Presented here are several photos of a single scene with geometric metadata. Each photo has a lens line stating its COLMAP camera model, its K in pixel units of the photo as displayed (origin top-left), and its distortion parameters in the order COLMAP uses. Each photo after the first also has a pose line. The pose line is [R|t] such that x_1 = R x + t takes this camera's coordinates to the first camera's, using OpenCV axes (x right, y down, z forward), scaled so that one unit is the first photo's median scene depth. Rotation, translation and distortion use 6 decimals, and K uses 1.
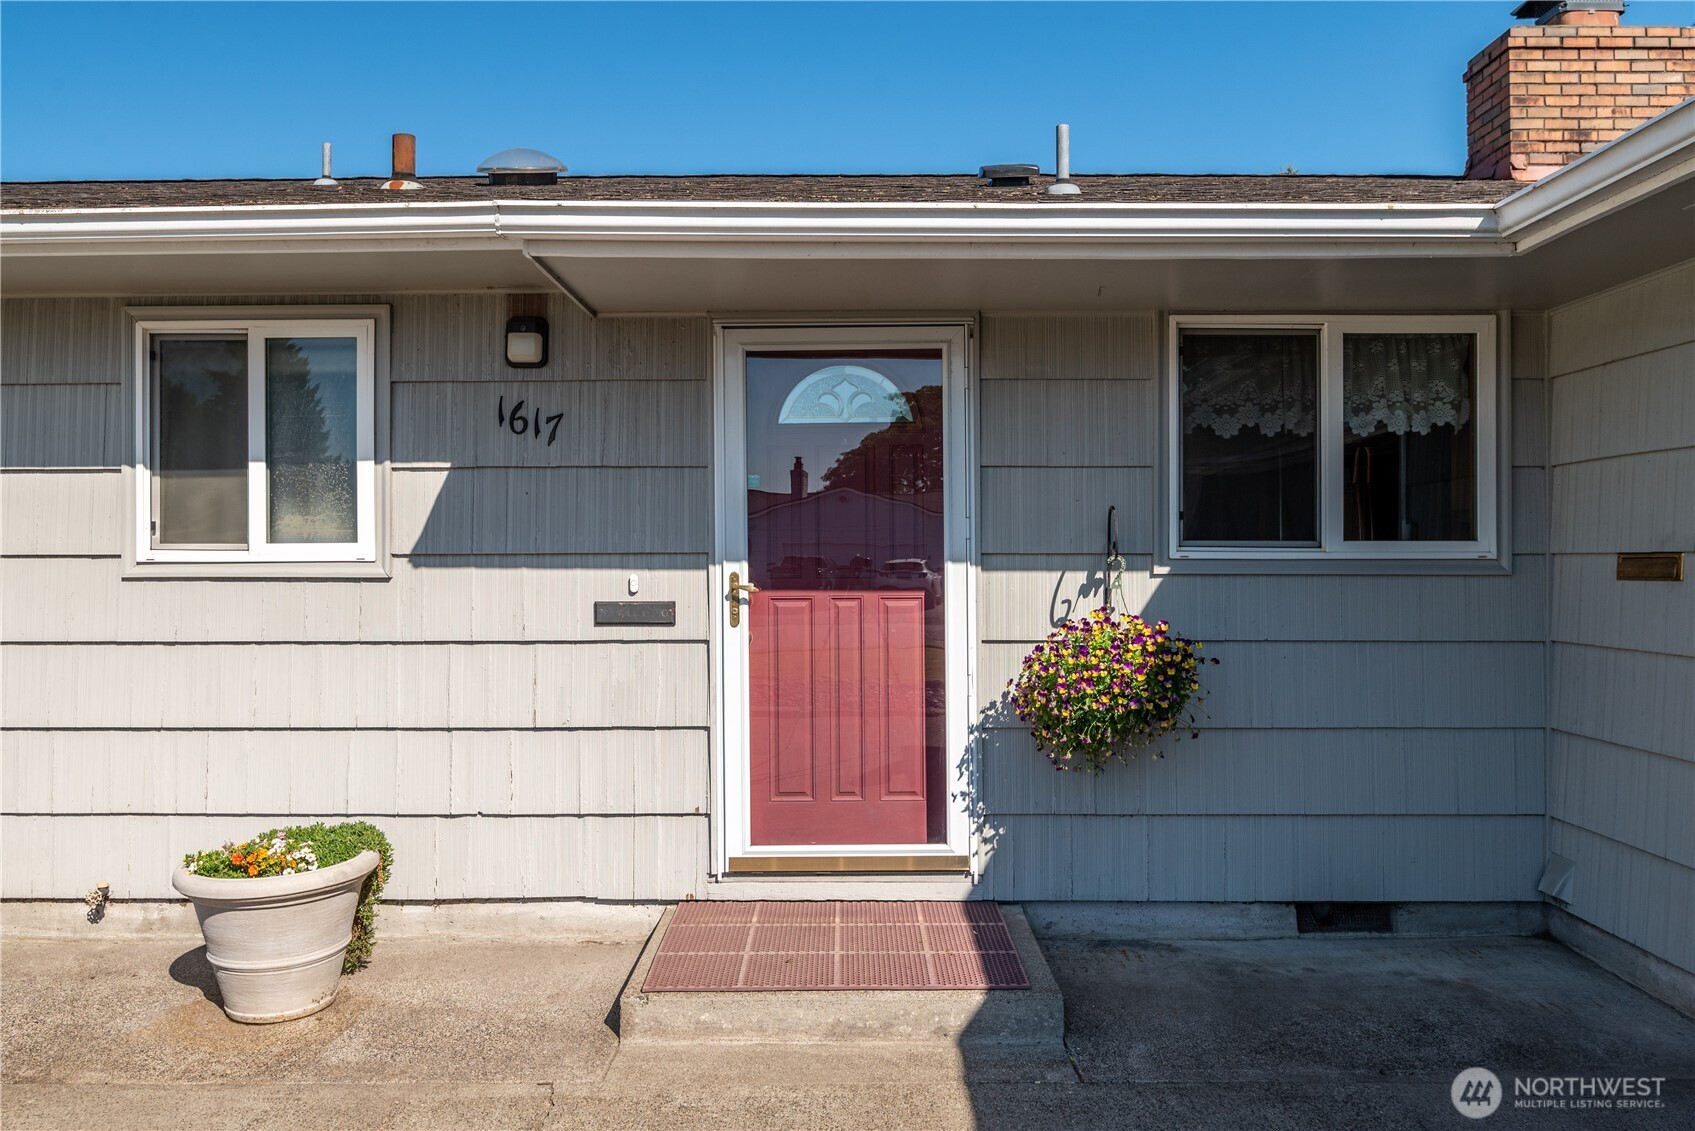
lens RADIAL K [[1244.2, 0, 844.3], [0, 1244.2, 564.6], [0, 0, 1]] dist [-0.002161, -0.000784]
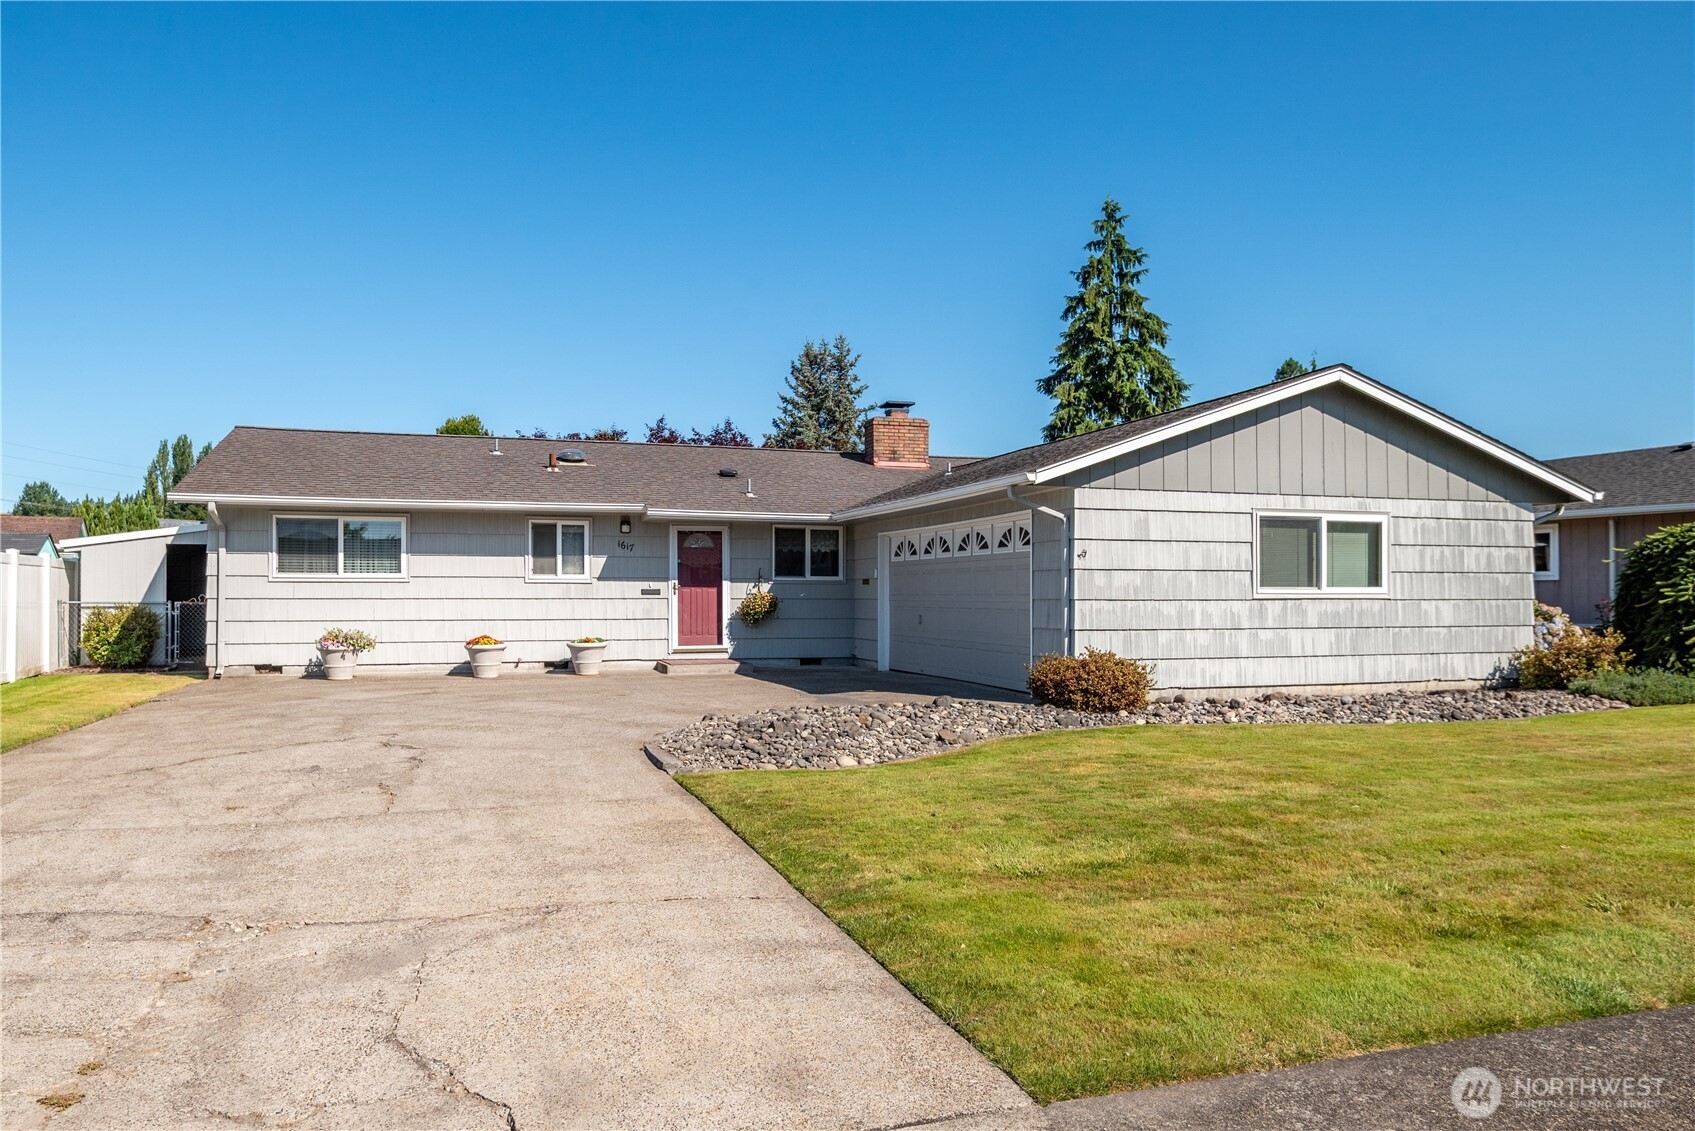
lens RADIAL K [[1061.5, 0, 846.8], [0, 1061.5, 574.6], [0, 0, 1]] dist [-0.009985, -0.014602]
pose [[0.942728, 0.009470, 0.333429, -0.745330], [-0.001269, 0.999691, -0.024806, 0.069297], [-0.333561, 0.022962, 0.942449, -2.631543]]
